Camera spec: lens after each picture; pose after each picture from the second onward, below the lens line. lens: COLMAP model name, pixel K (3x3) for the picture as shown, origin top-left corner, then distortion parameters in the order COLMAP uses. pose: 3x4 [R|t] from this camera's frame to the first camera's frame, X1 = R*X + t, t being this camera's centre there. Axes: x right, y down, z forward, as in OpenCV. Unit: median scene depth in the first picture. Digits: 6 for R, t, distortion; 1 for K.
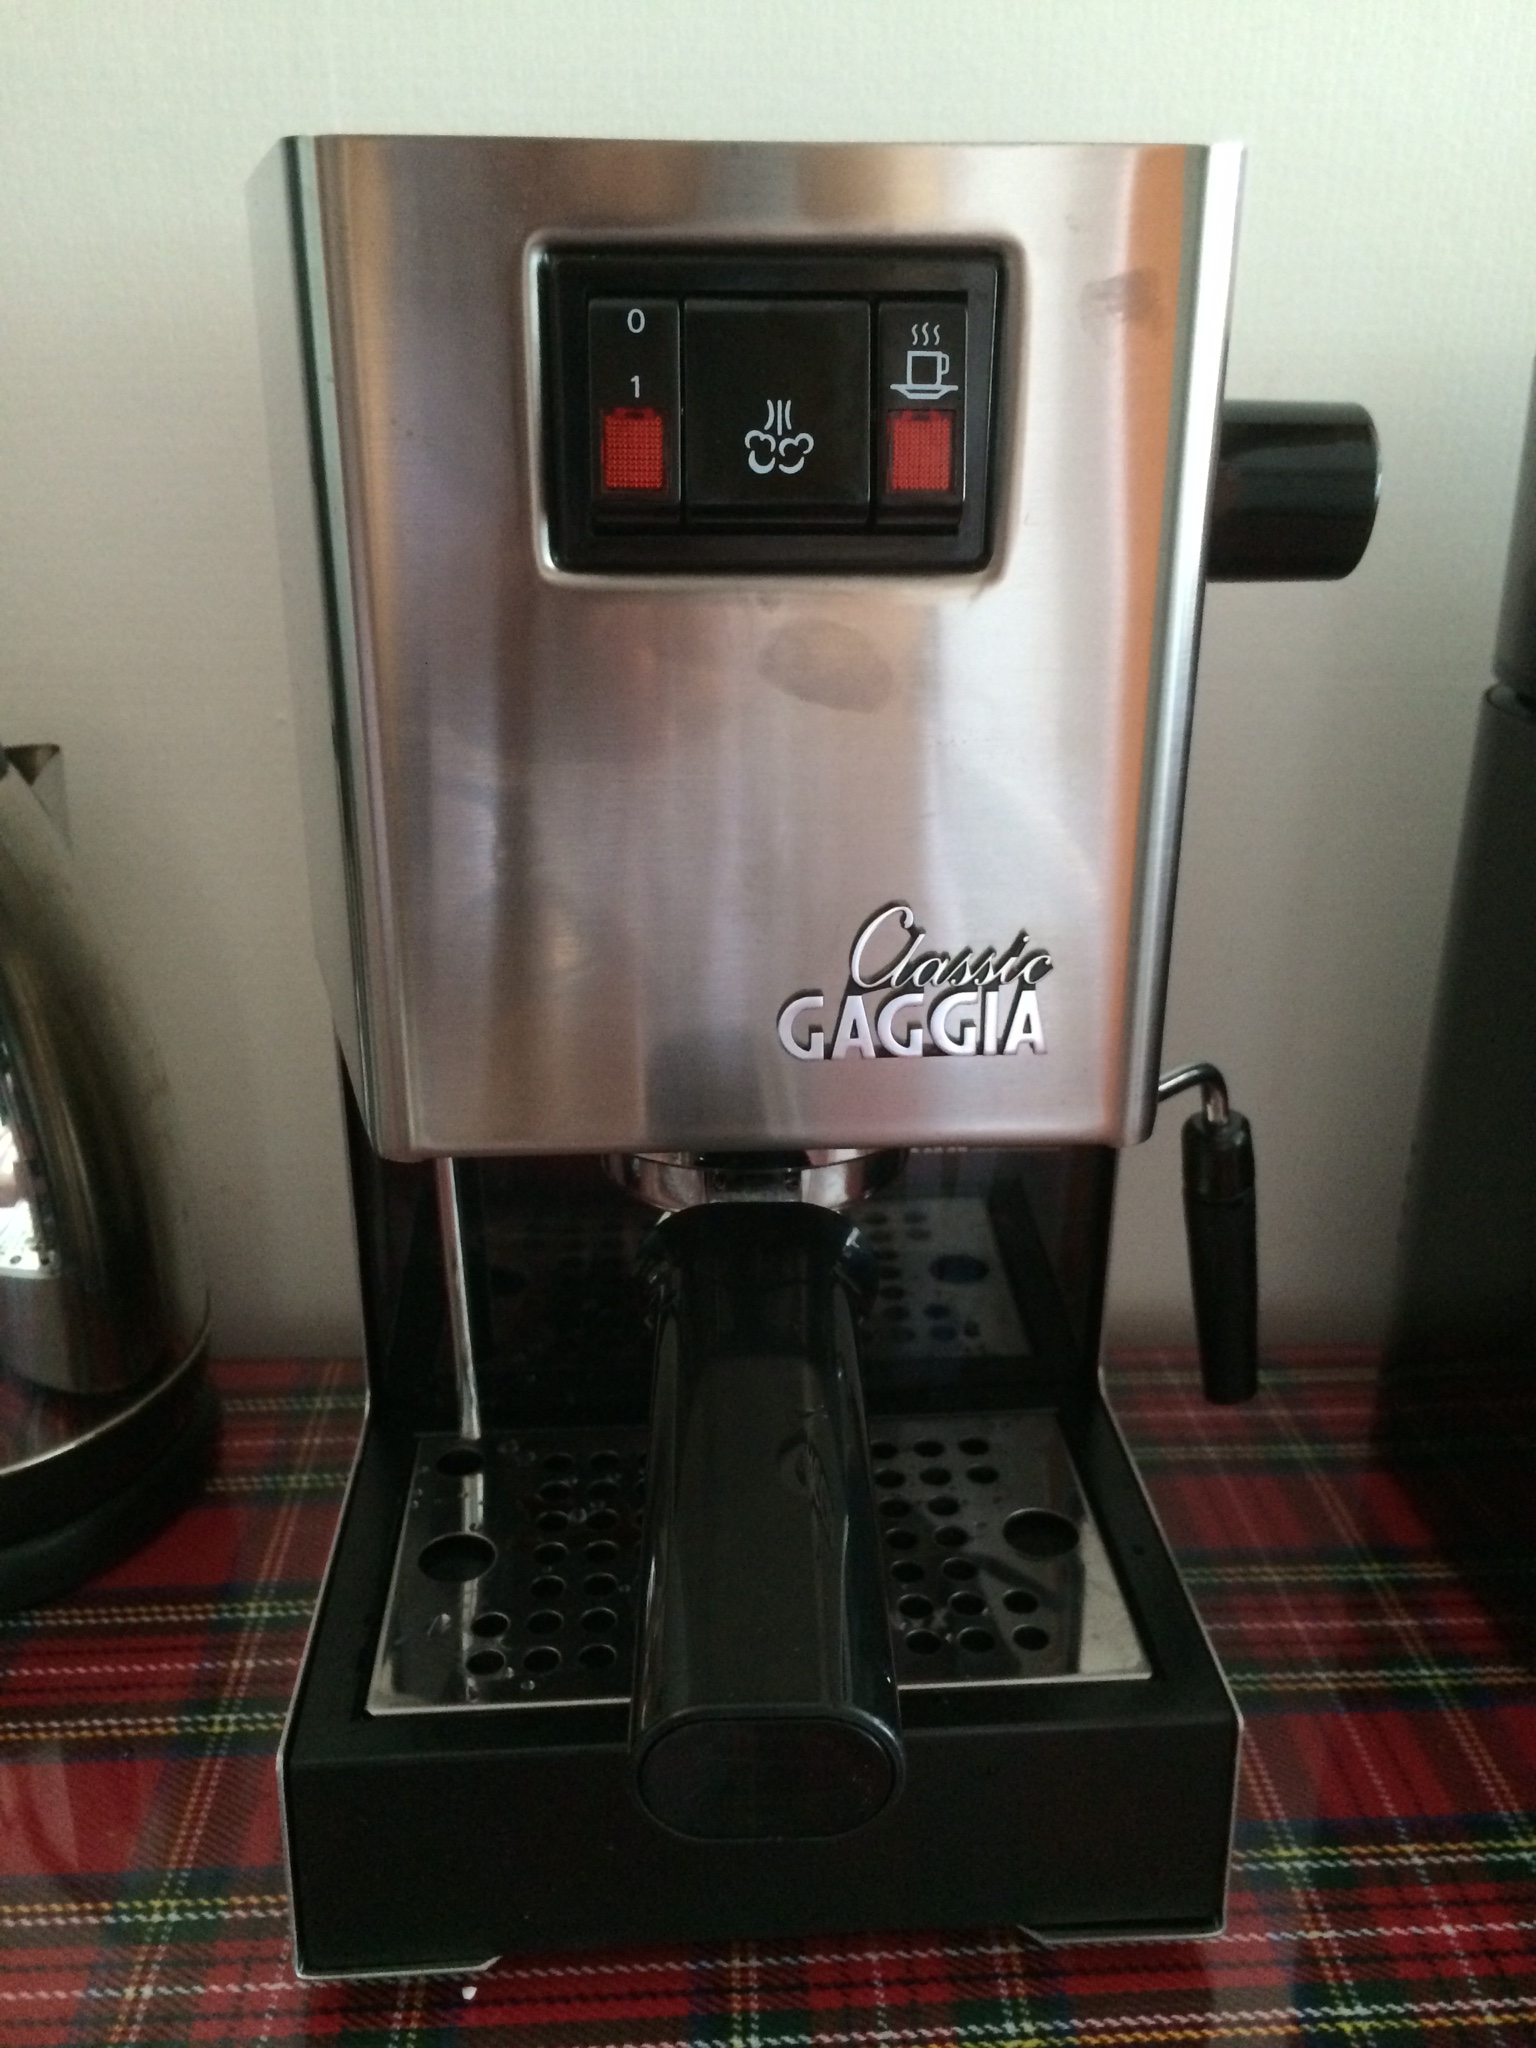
lens RADIAL K [[1842.0, 0, 779.8], [0, 1842.0, 1025.4], [0, 0, 1]] dist [0.076420, -0.134029]
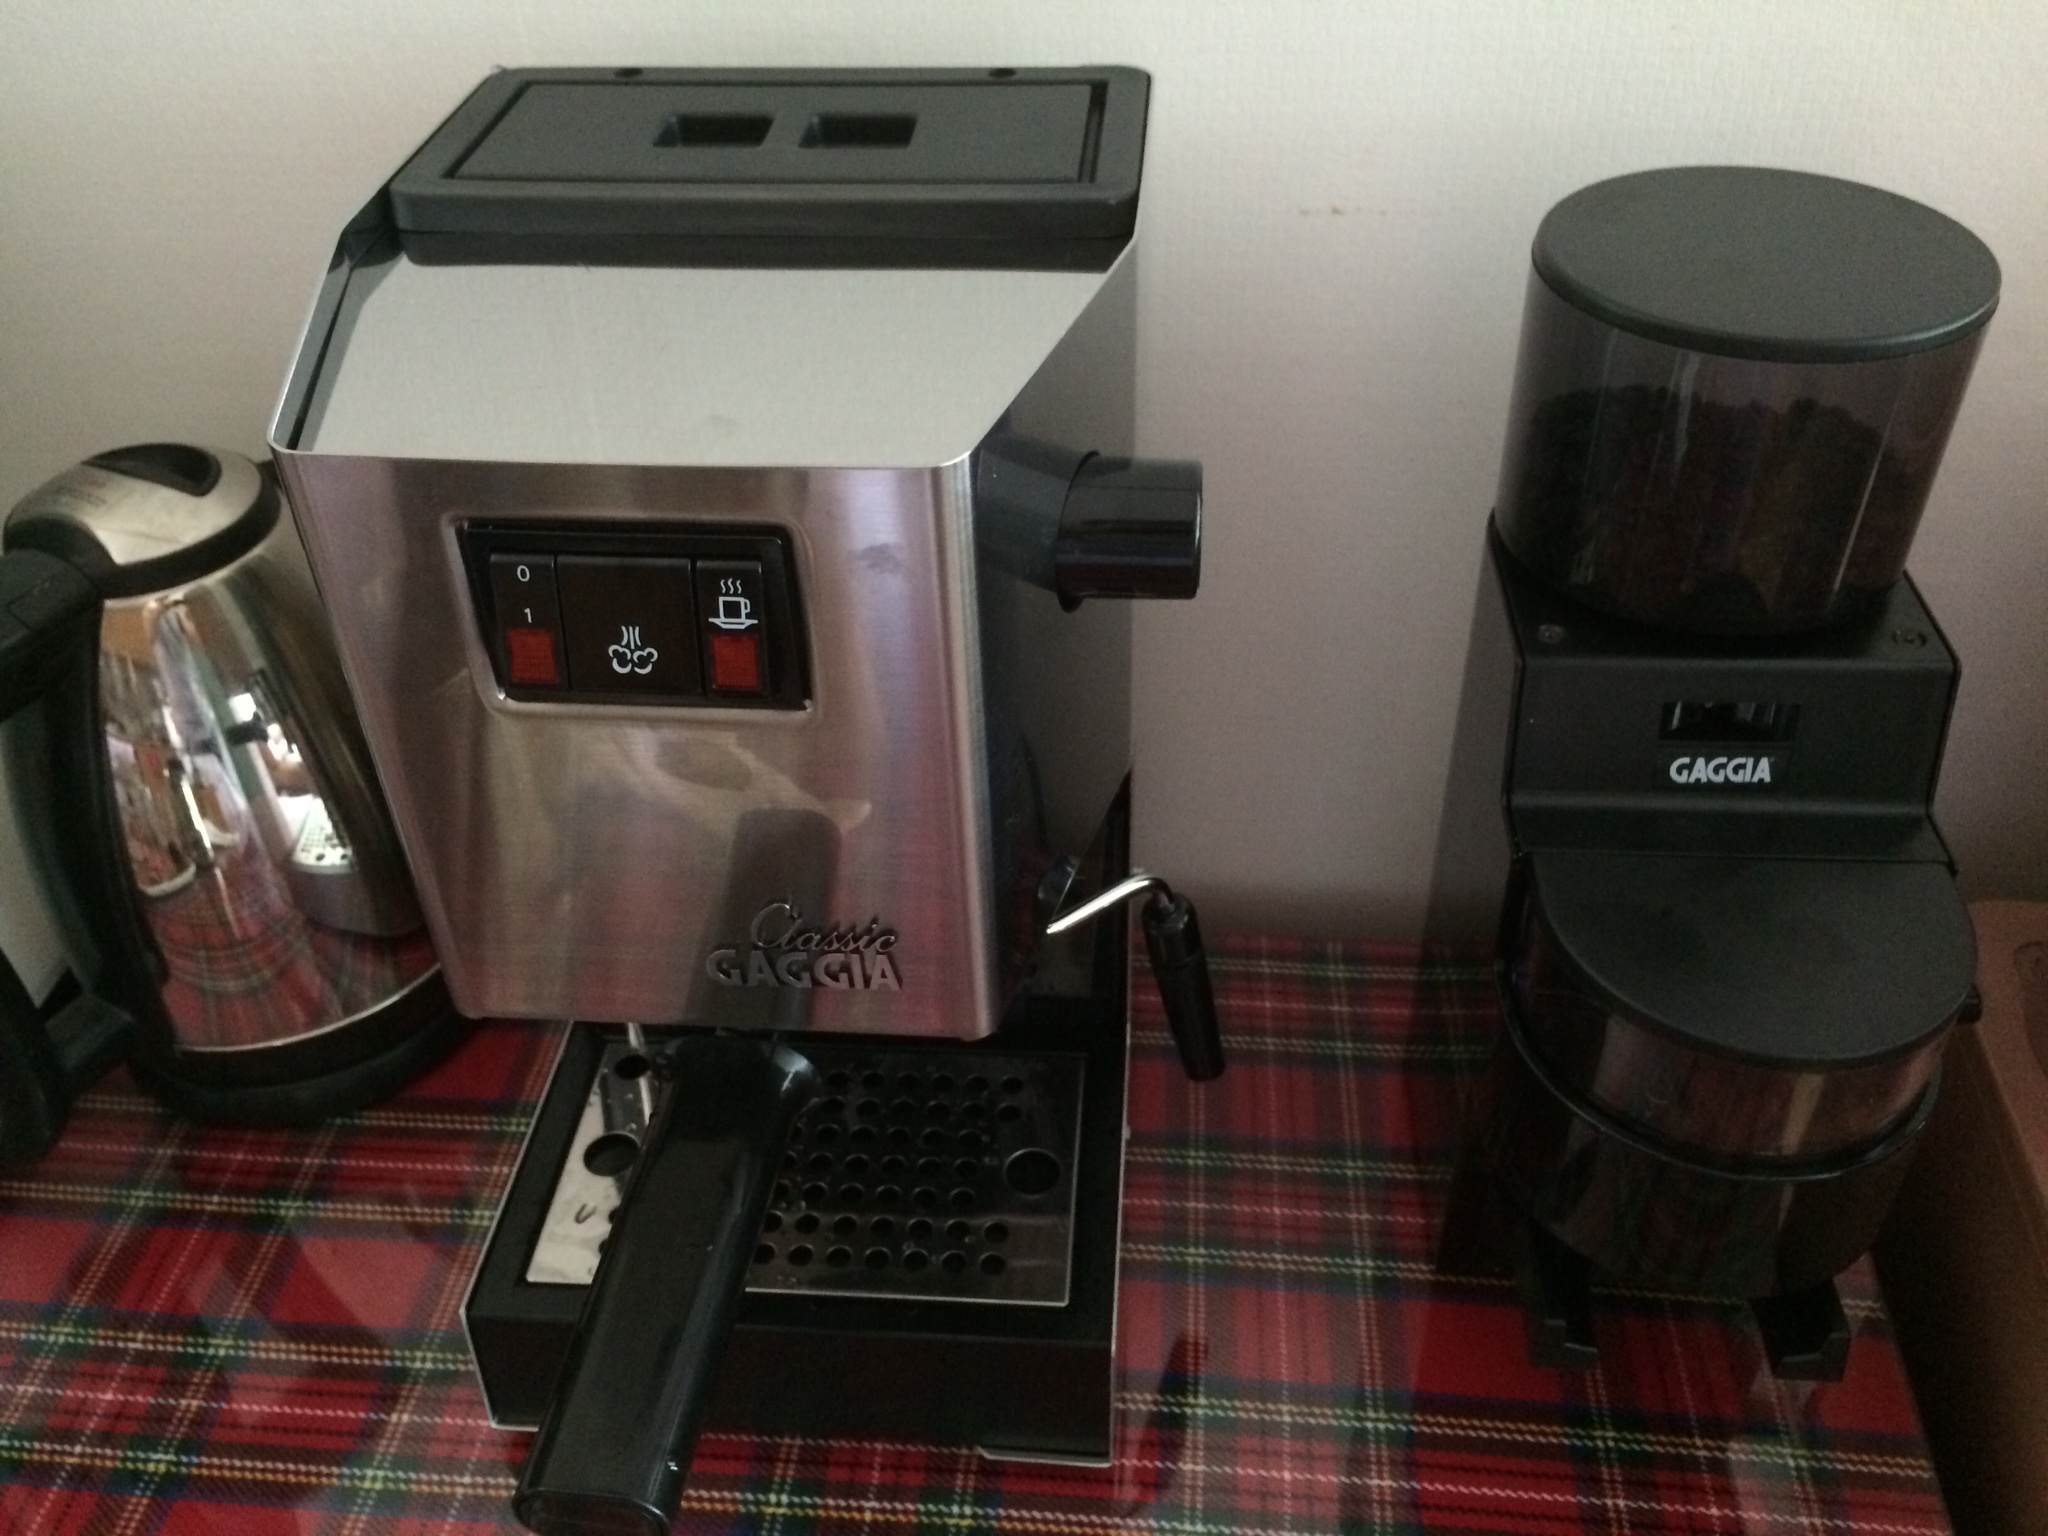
lens RADIAL K [[1842.0, 0, 1022.0], [0, 1842.0, 787.3], [0, 0, 1]] dist [0.076420, -0.134029]
pose [[0.987343, 0.068214, -0.143179, 0.342535], [-0.021164, 0.951373, 0.307313, -0.452303], [0.157179, -0.300394, 0.940775, -0.200881]]
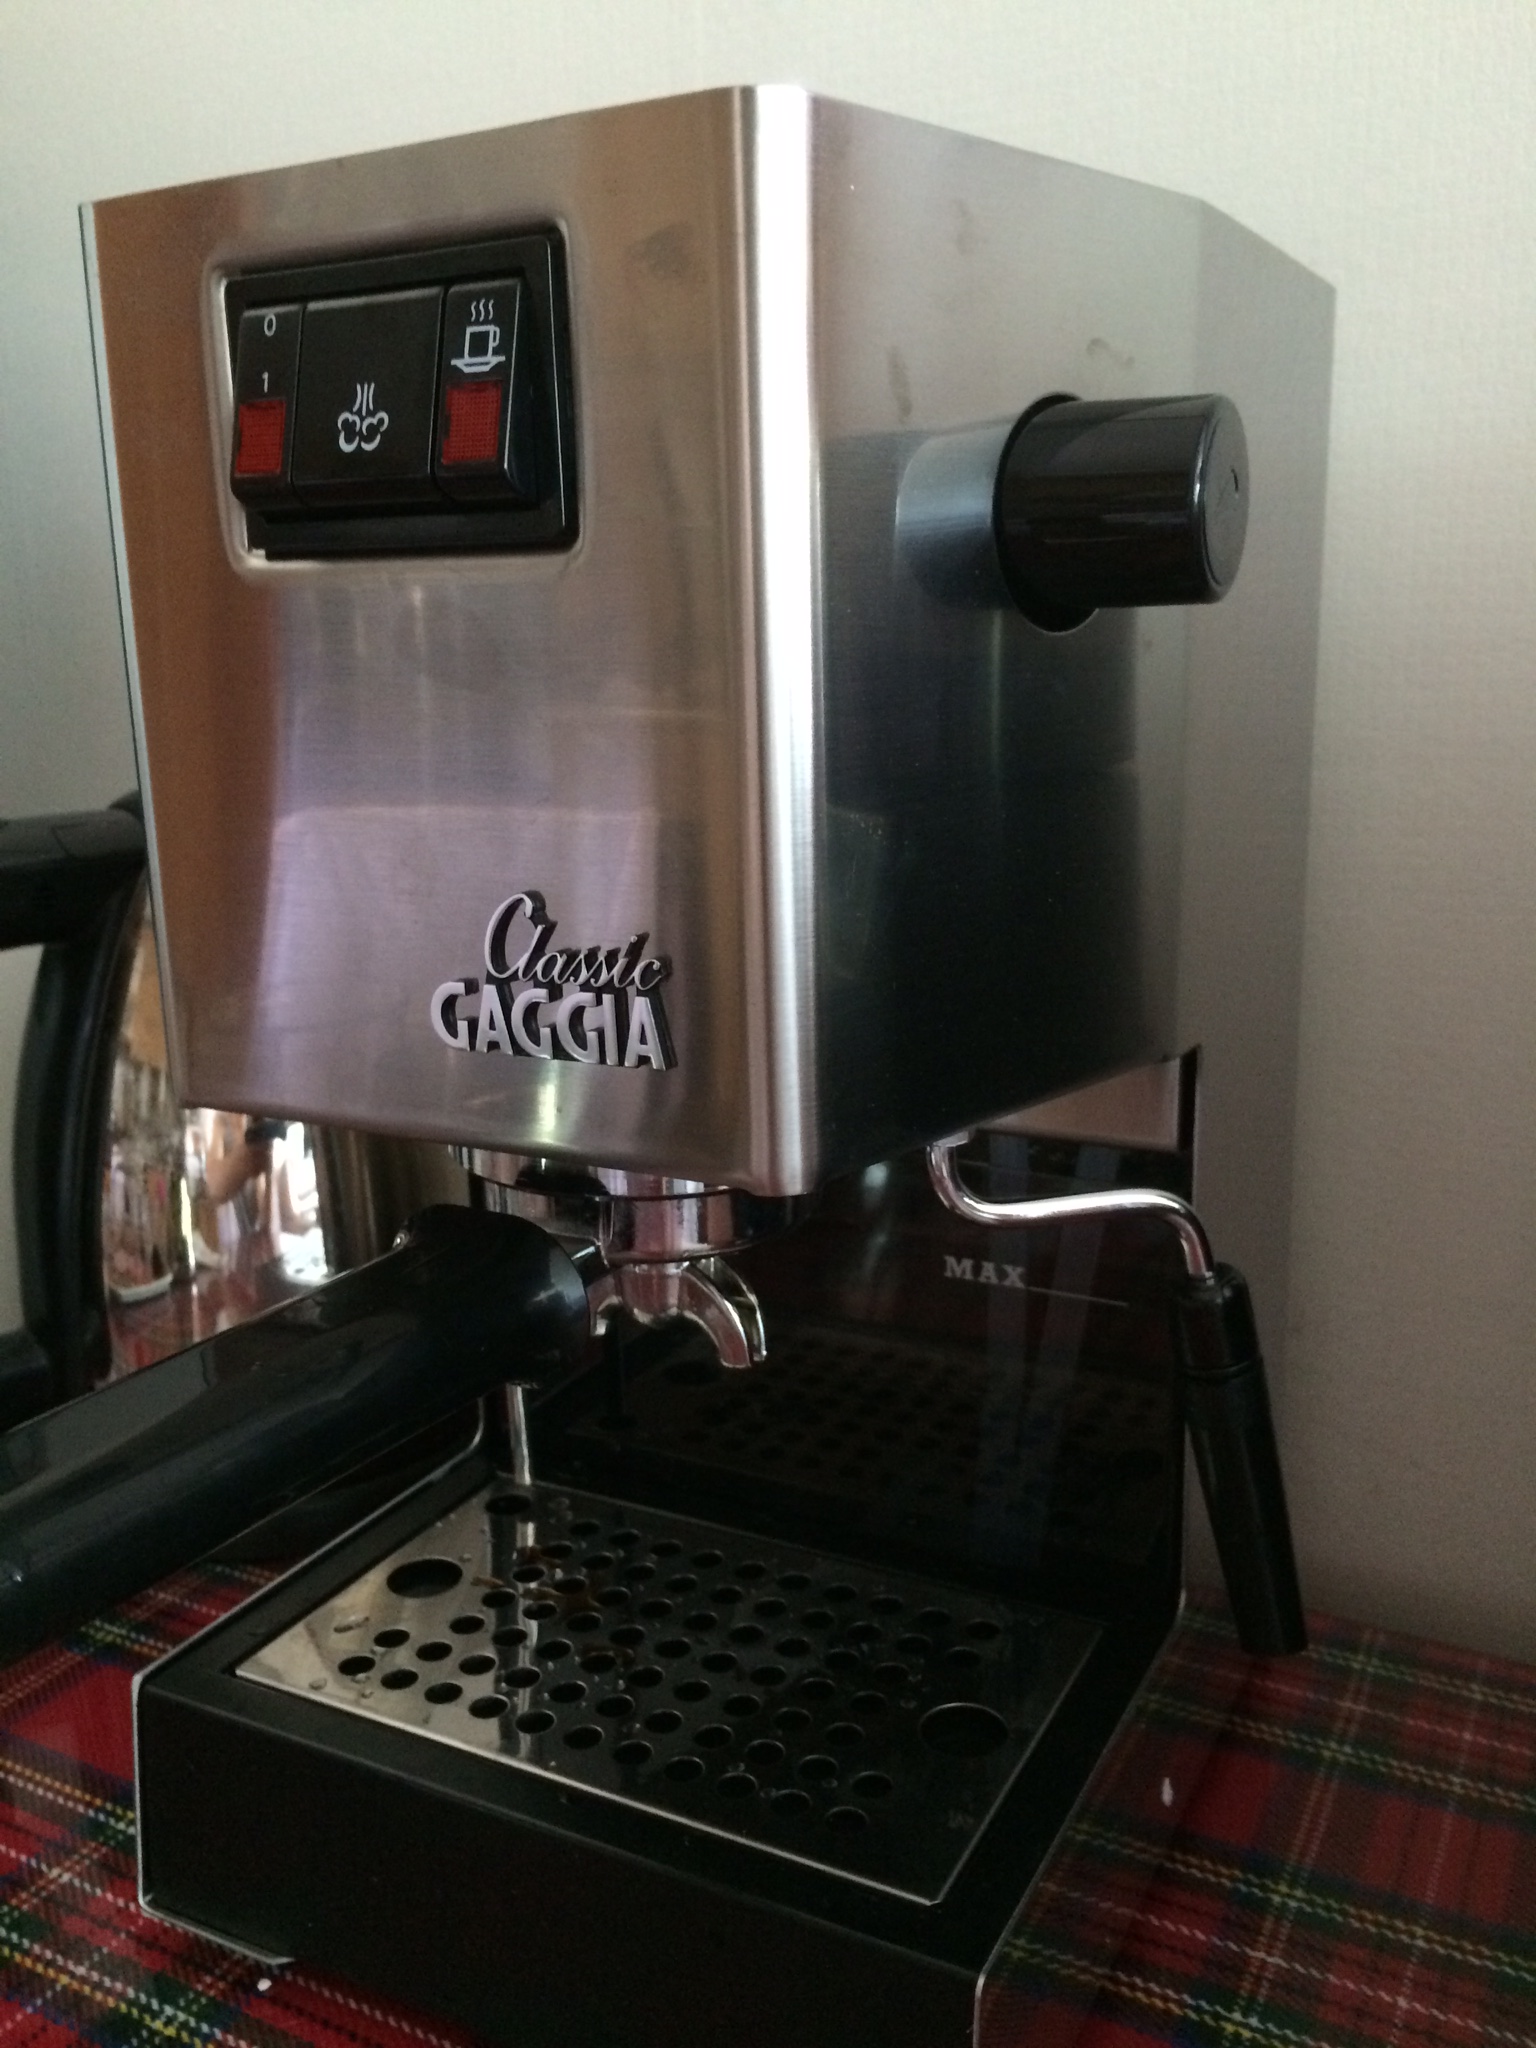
lens RADIAL K [[1842.0, 0, 754.9], [0, 1842.0, 1018.1], [0, 0, 1]] dist [0.076420, -0.134029]
pose [[0.841425, 0.093104, -0.532293, 0.542606], [-0.168795, 0.981040, -0.095228, 0.056357], [0.513334, 0.169975, 0.841187, 0.196471]]
